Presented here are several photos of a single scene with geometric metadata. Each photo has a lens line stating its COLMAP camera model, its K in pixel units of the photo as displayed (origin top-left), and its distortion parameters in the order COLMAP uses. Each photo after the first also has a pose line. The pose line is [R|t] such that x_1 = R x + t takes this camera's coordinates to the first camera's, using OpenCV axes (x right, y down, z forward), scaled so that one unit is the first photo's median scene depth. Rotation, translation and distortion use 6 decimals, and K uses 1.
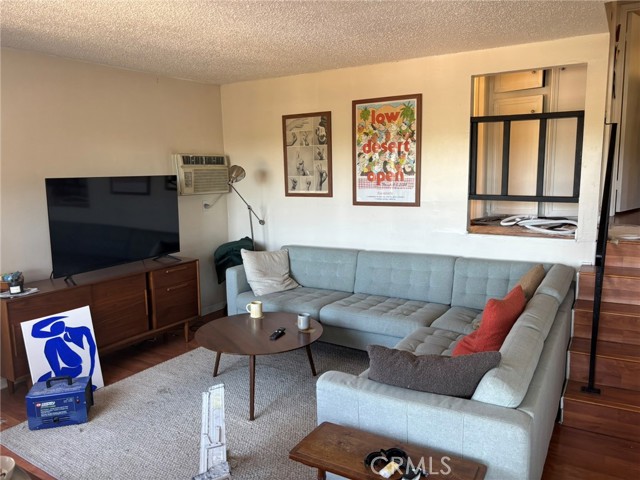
lens RADIAL K [[474.9, 0, 320.0], [0, 474.9, 240.0], [0, 0, 1]] dist [0.006509, -0.002345]
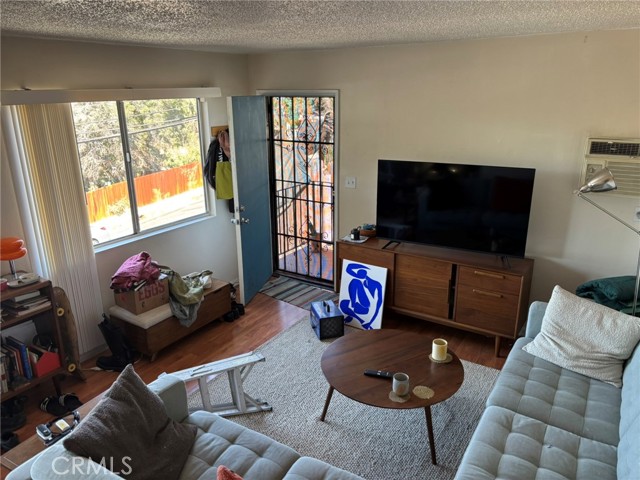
lens RADIAL K [[474.9, 0, 320.0], [0, 474.9, 240.0], [0, 0, 1]] dist [0.006509, -0.002345]
pose [[-0.008893, 0.316001, -0.948717, 0.628126], [-0.136064, 0.939548, 0.314223, -0.282576], [0.990660, 0.131881, 0.034641, 0.781199]]
